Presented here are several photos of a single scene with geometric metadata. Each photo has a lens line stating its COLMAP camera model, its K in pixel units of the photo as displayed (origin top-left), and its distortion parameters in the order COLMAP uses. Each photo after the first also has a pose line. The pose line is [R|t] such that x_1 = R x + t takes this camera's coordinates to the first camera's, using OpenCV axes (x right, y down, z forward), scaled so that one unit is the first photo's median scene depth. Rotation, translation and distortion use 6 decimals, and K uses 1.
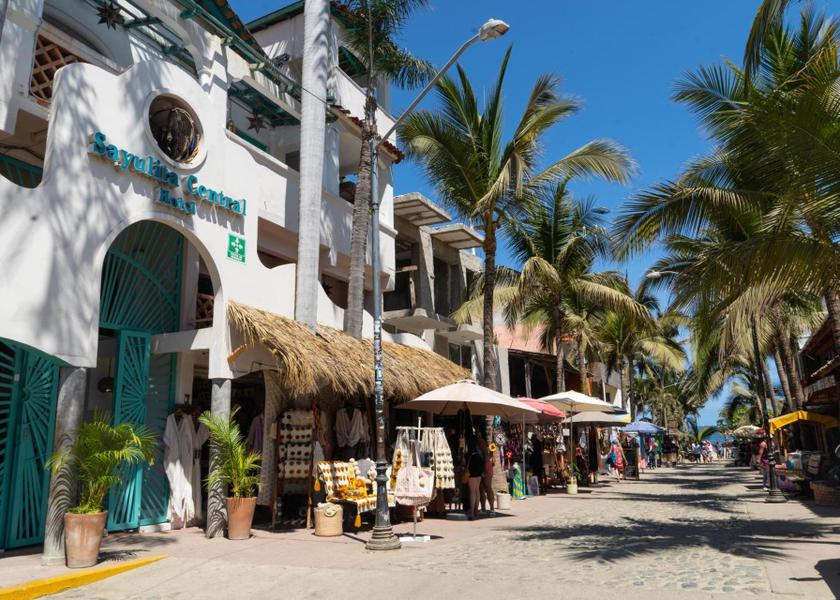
lens RADIAL K [[600.6, 0, 420.0], [0, 600.6, 300.0], [0, 0, 1]] dist [-0.050642, 0.001350]
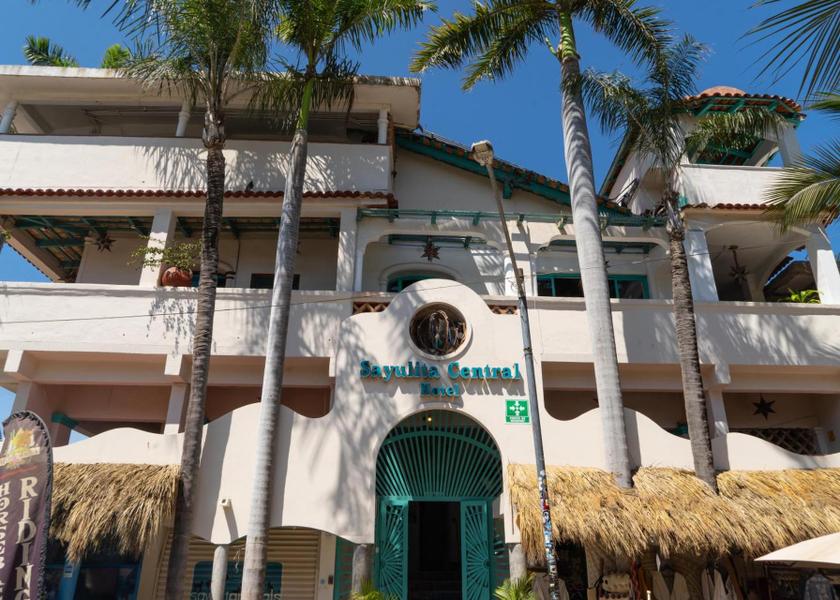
lens RADIAL K [[600.6, 0, 420.0], [0, 600.6, 300.0], [0, 0, 1]] dist [-0.050642, 0.001350]
pose [[0.460348, -0.348533, -0.816459, 0.553348], [0.166780, 0.937285, -0.306075, 0.024770], [0.871932, 0.004732, 0.489605, 0.339581]]
